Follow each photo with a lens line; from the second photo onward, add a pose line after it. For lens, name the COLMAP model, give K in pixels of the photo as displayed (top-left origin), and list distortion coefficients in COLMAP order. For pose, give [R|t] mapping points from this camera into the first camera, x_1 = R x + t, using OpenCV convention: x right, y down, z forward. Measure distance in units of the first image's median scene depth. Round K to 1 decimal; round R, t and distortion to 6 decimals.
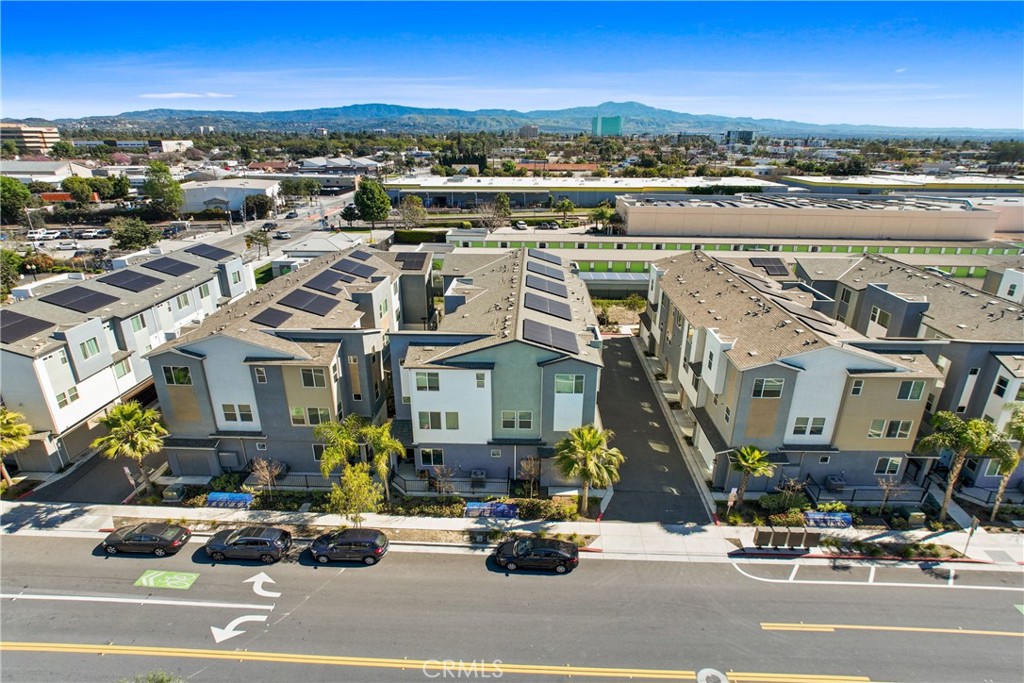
lens RADIAL K [[563.4, 0, 507.4], [0, 563.4, 408.2], [0, 0, 1]] dist [-0.030522, -0.000074]
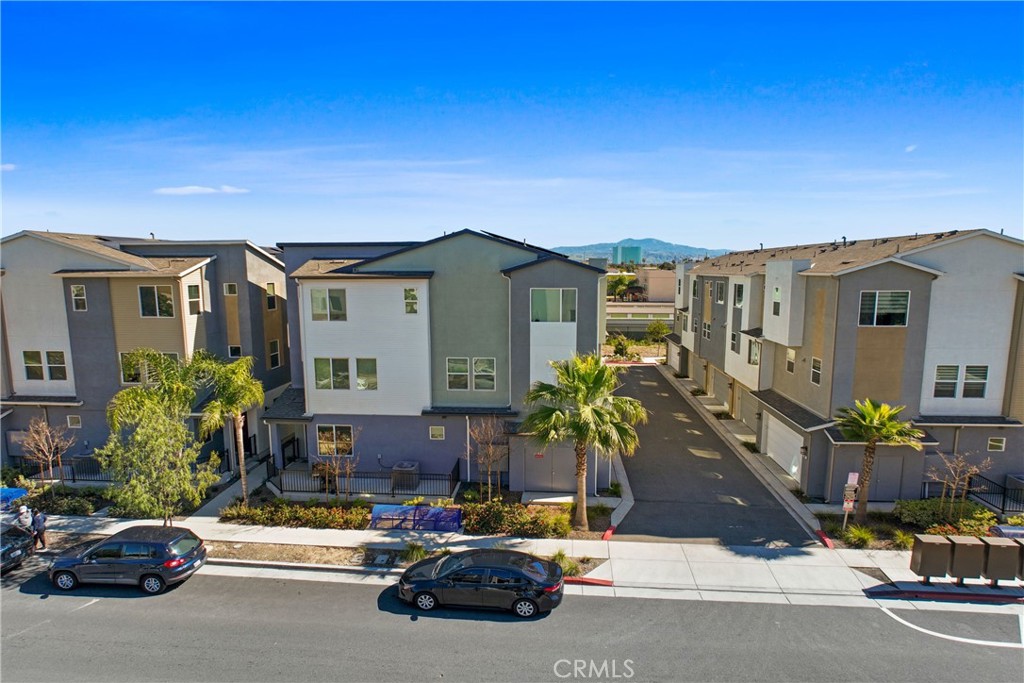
lens RADIAL K [[588.9, 0, 510.9], [0, 588.9, 358.6], [0, 0, 1]] dist [-0.023155, 0.001316]
pose [[0.999452, 0.008864, -0.031898, 0.083634], [-0.017380, 0.960525, -0.277650, 0.189122], [0.028178, 0.278052, 0.960153, 0.390766]]
